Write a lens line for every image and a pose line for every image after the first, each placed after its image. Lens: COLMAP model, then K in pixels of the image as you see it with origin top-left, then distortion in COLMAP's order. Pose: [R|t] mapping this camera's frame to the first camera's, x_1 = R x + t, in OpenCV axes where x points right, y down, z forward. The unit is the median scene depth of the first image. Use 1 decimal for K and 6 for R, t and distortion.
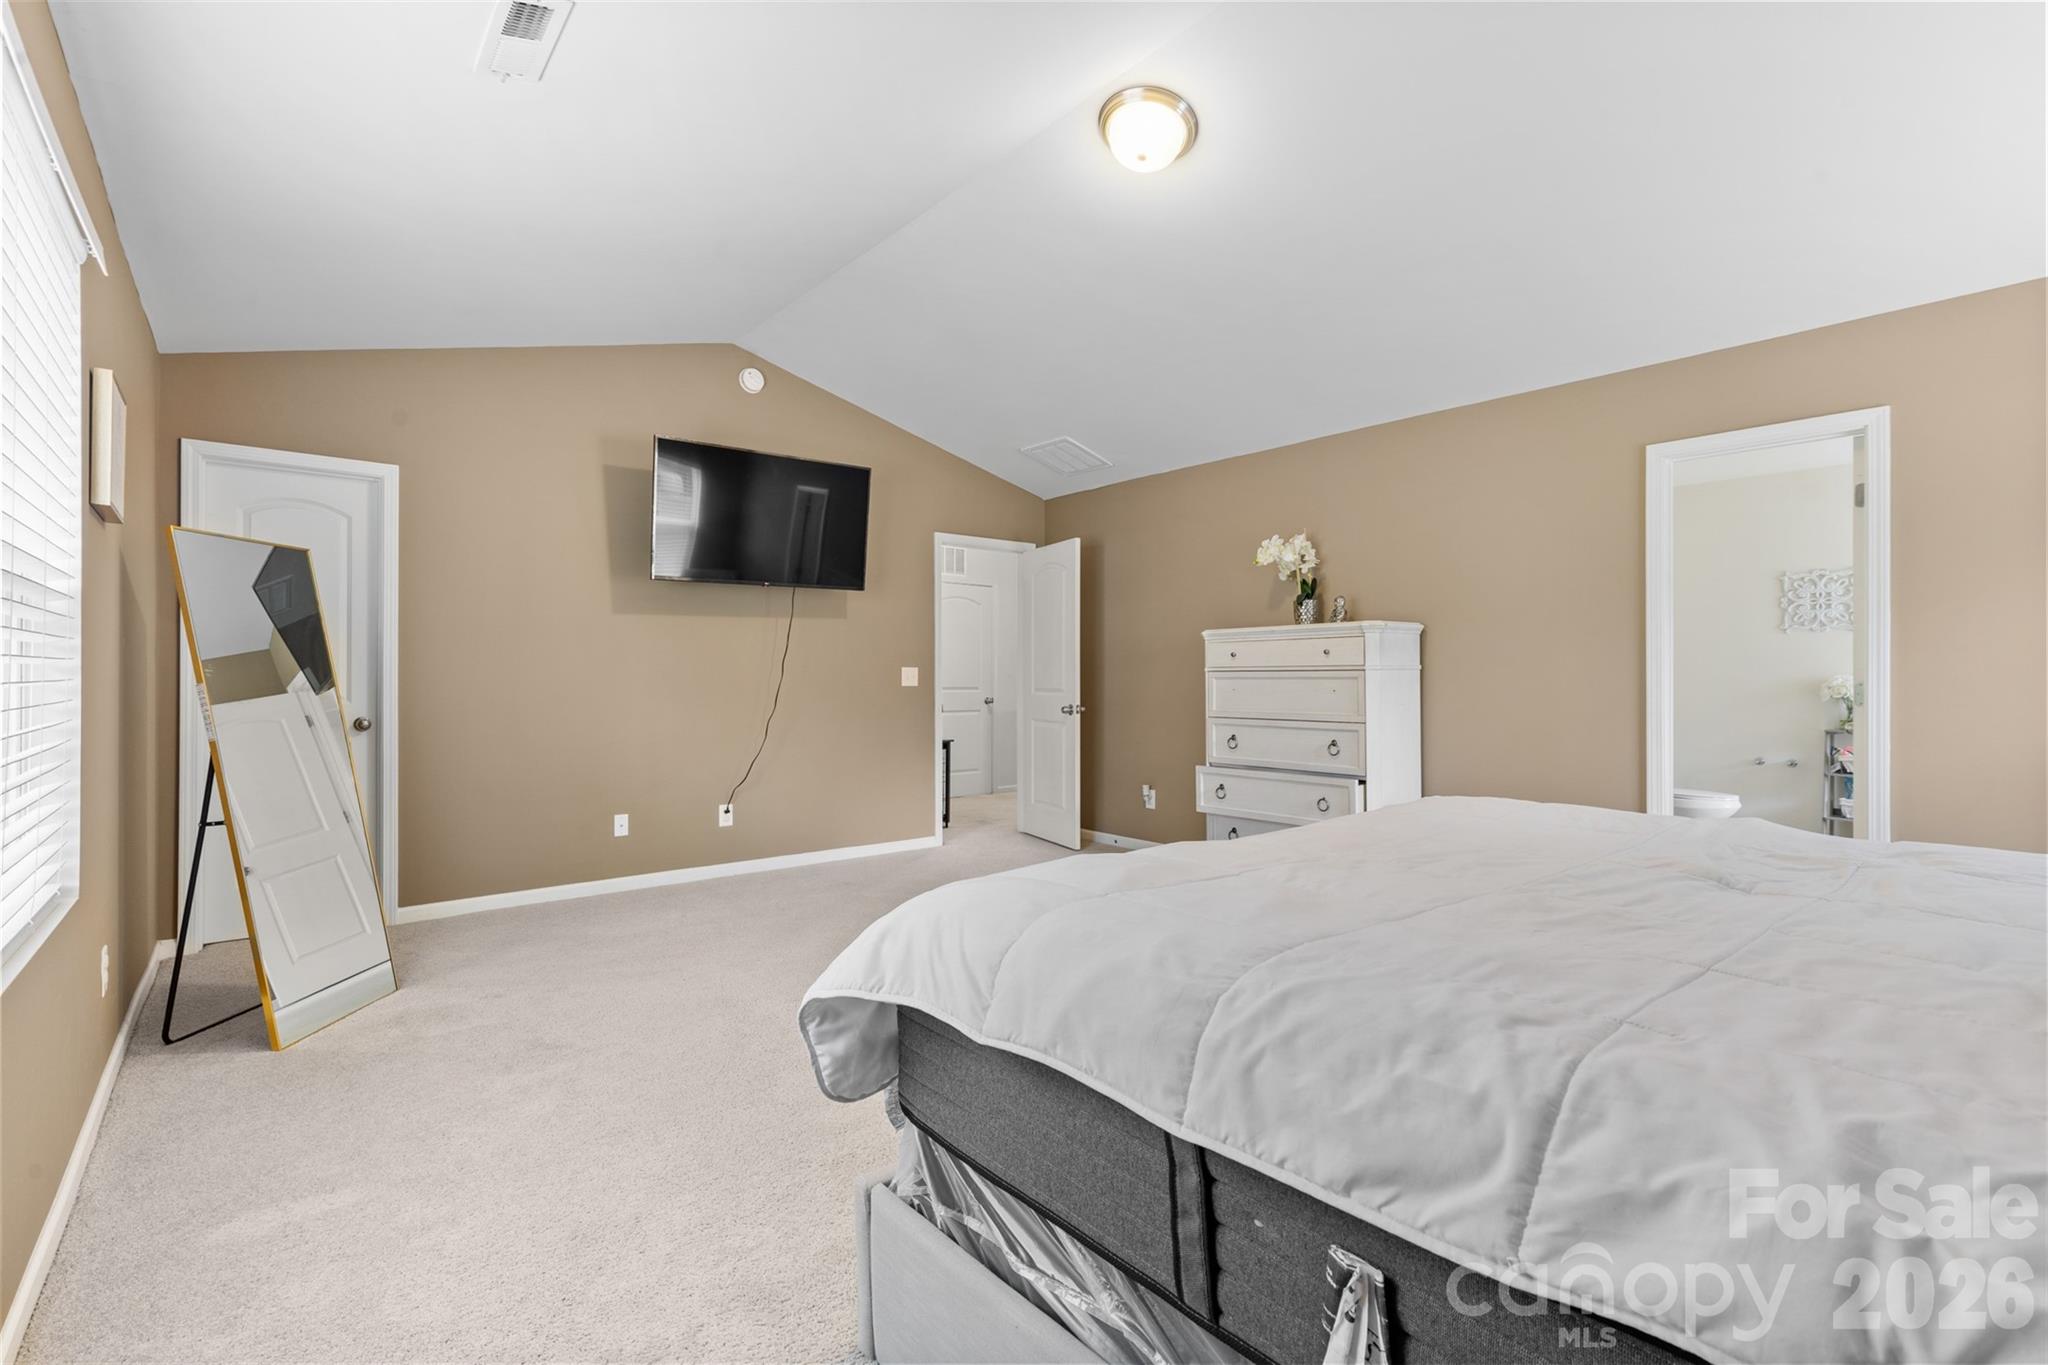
lens RADIAL K [[922.4, 0, 1023.4], [0, 922.4, 680.0], [0, 0, 1]] dist [0.009705, -0.001691]
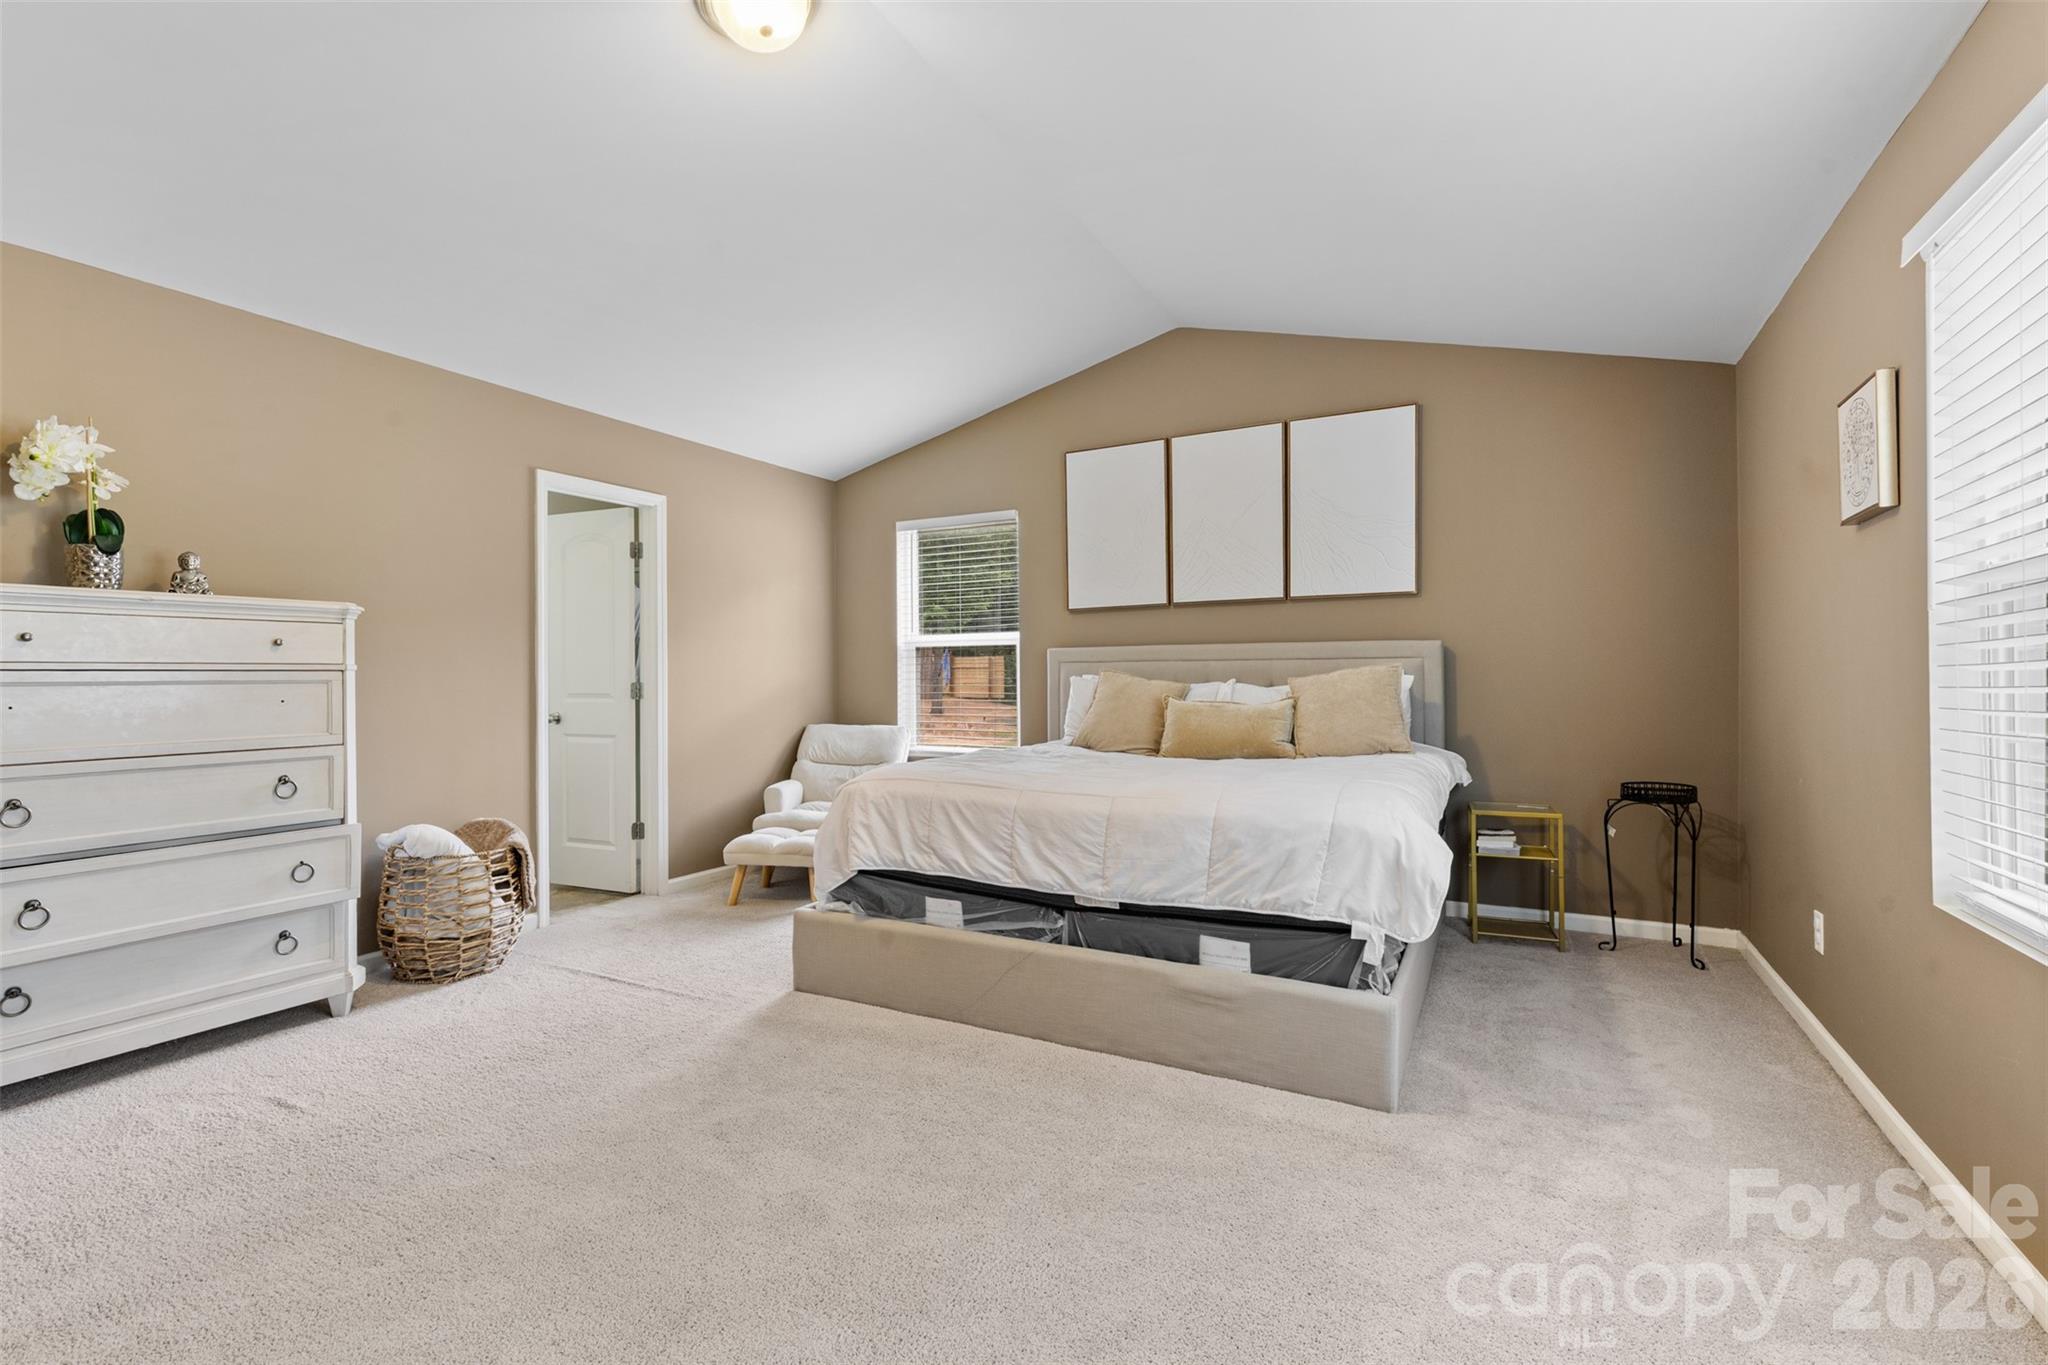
lens RADIAL K [[922.4, 0, 1022.6], [0, 922.4, 676.3], [0, 0, 1]] dist [0.009705, -0.001691]
pose [[-0.383552, -0.004191, 0.923510, -0.485400], [-0.004609, 0.999986, 0.002624, -0.010611], [-0.923508, -0.003250, -0.383566, 0.764118]]
